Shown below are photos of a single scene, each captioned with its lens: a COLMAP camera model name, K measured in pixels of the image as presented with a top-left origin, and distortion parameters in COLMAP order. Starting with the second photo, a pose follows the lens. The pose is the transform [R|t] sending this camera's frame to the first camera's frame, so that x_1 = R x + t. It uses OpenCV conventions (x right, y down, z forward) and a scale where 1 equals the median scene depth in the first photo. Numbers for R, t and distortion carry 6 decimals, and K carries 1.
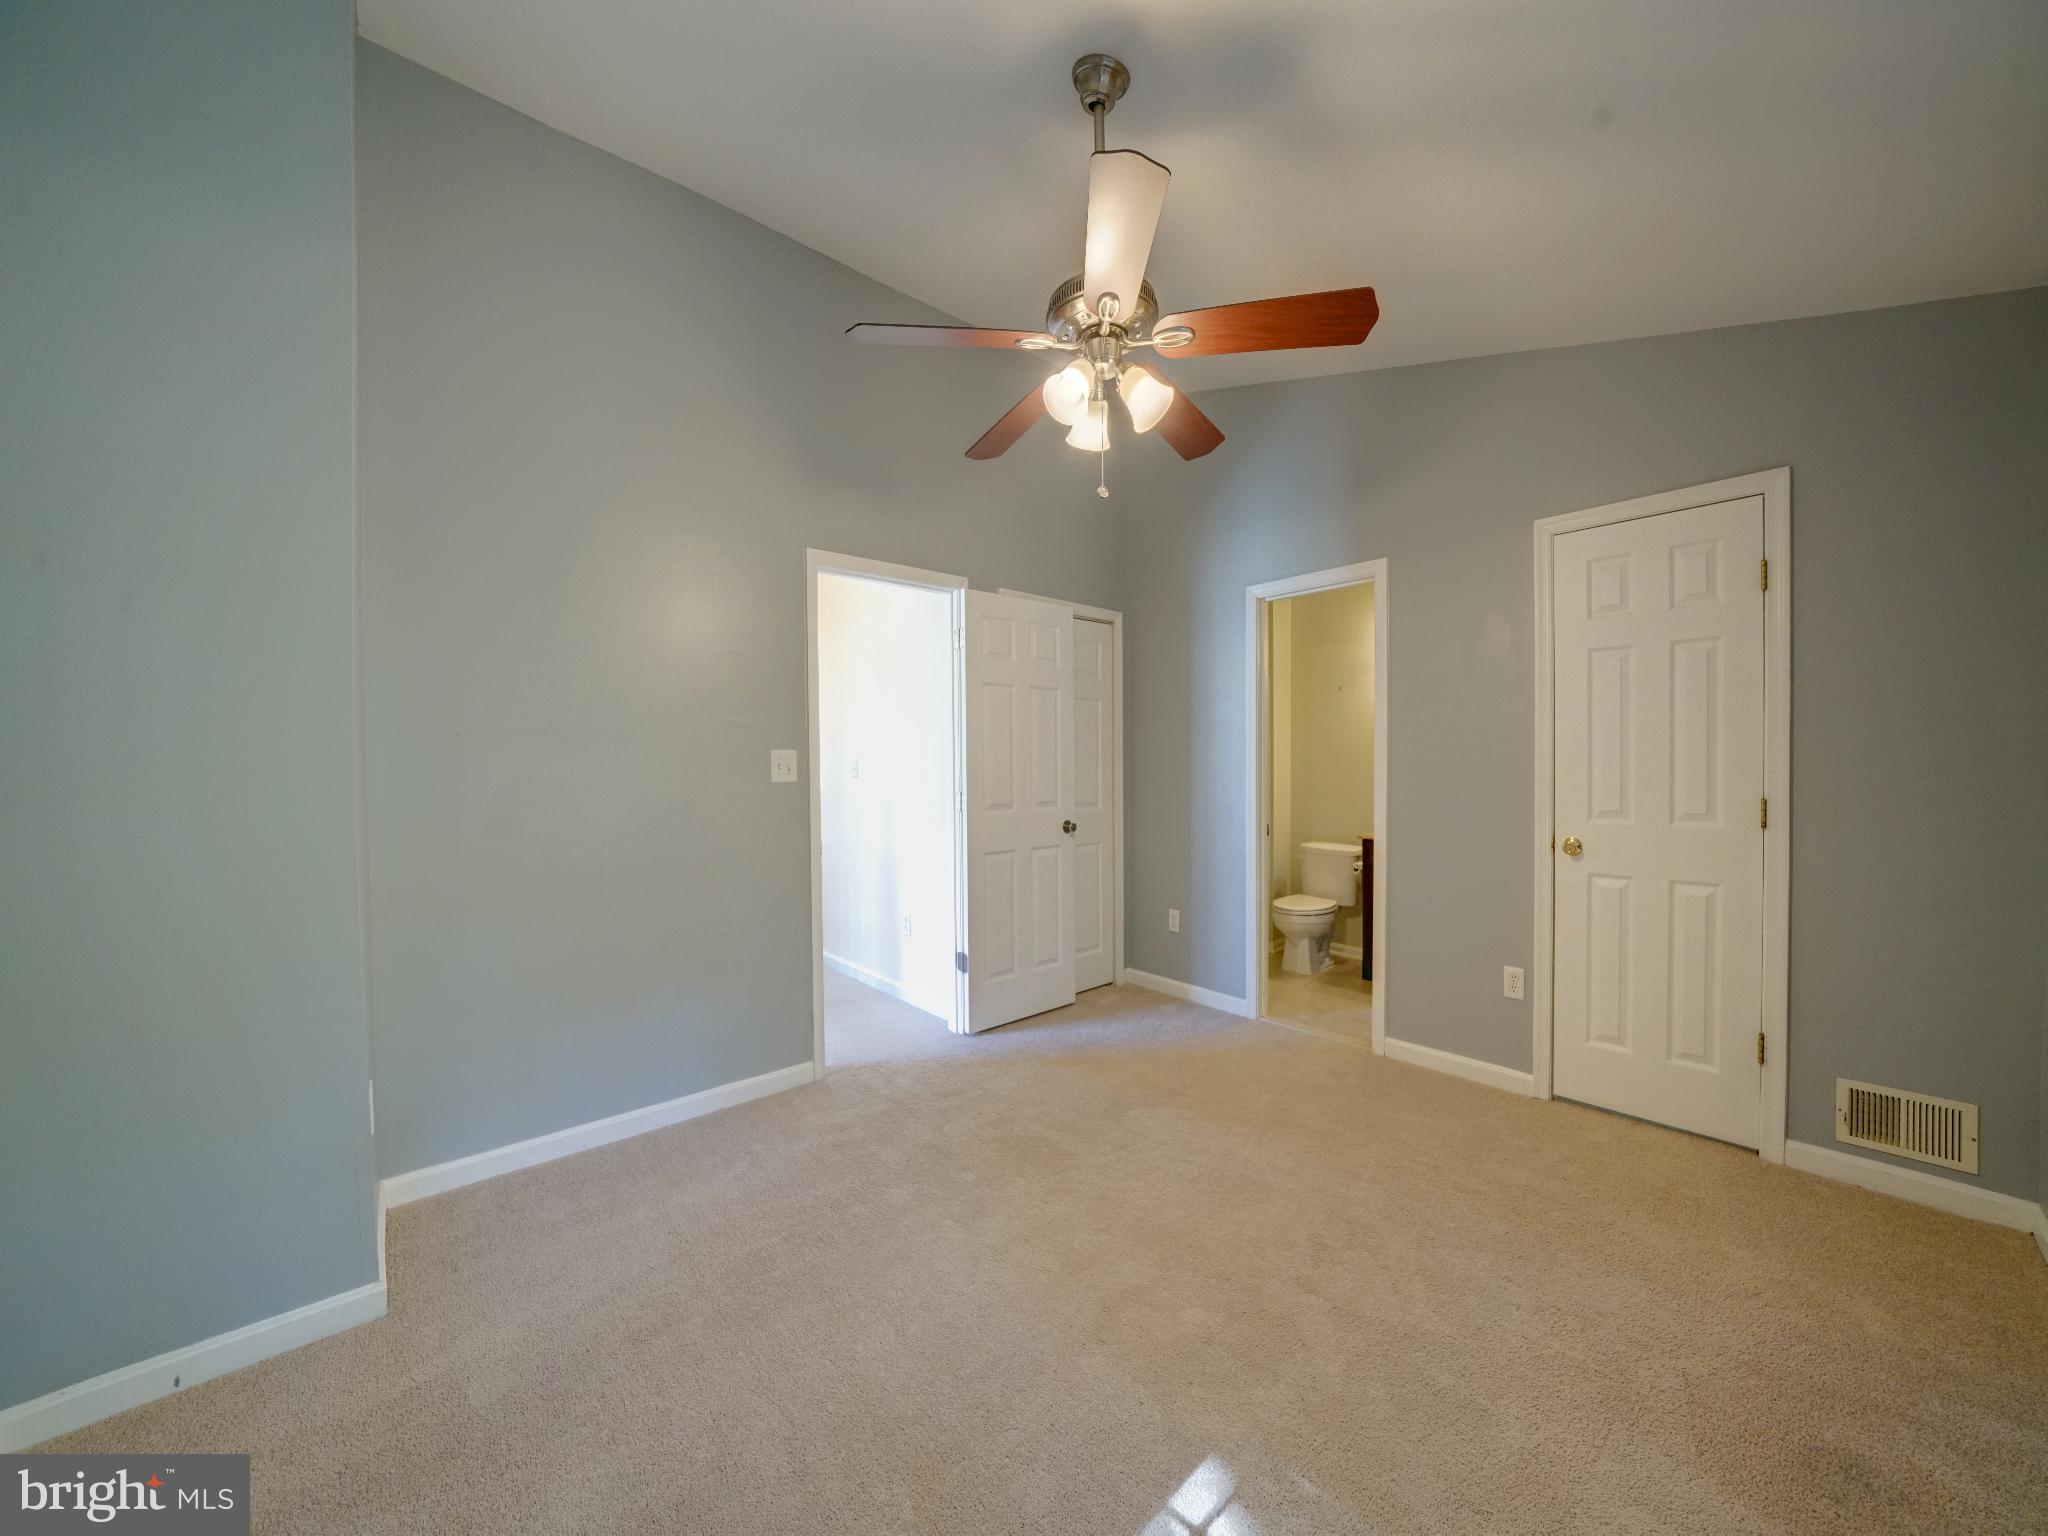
lens RADIAL K [[707.0, 0, 1028.7], [0, 707.0, 761.0], [0, 0, 1]] dist [-0.023064, 0.001198]
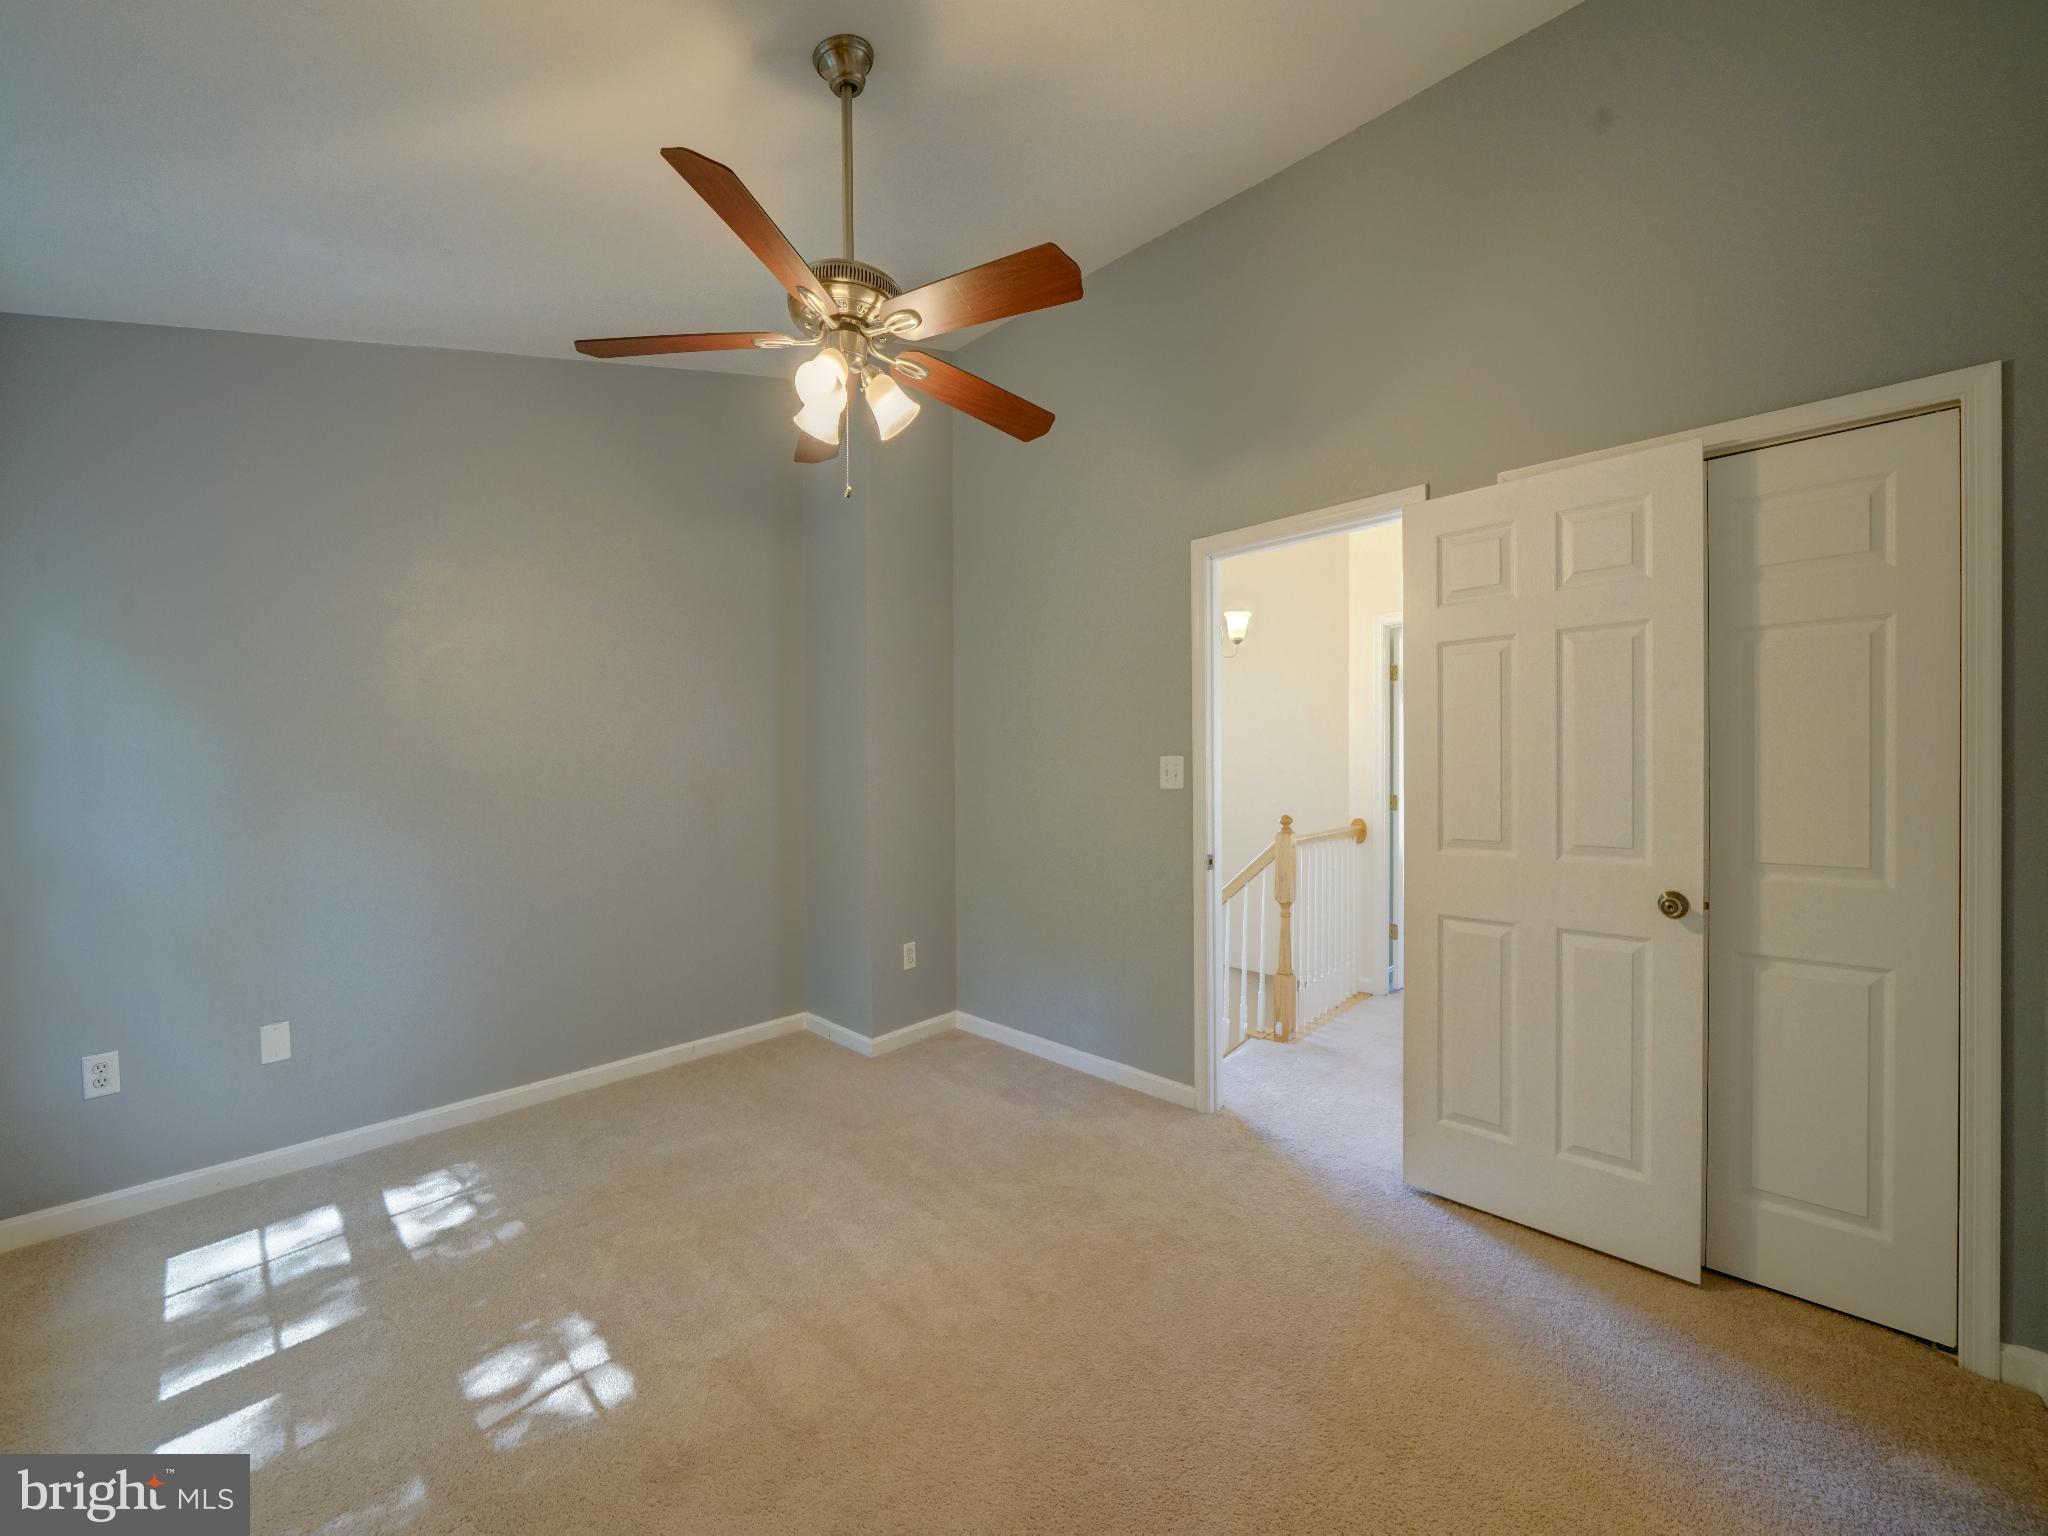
lens RADIAL K [[769.0, 0, 1016.0], [0, 769.0, 766.9], [0, 0, 1]] dist [-0.013027, 0.000933]
pose [[0.103798, 0.003477, -0.994592, 0.725485], [0.001677, 0.999992, 0.003671, -0.004801], [0.994597, -0.002049, 0.103791, 0.699819]]
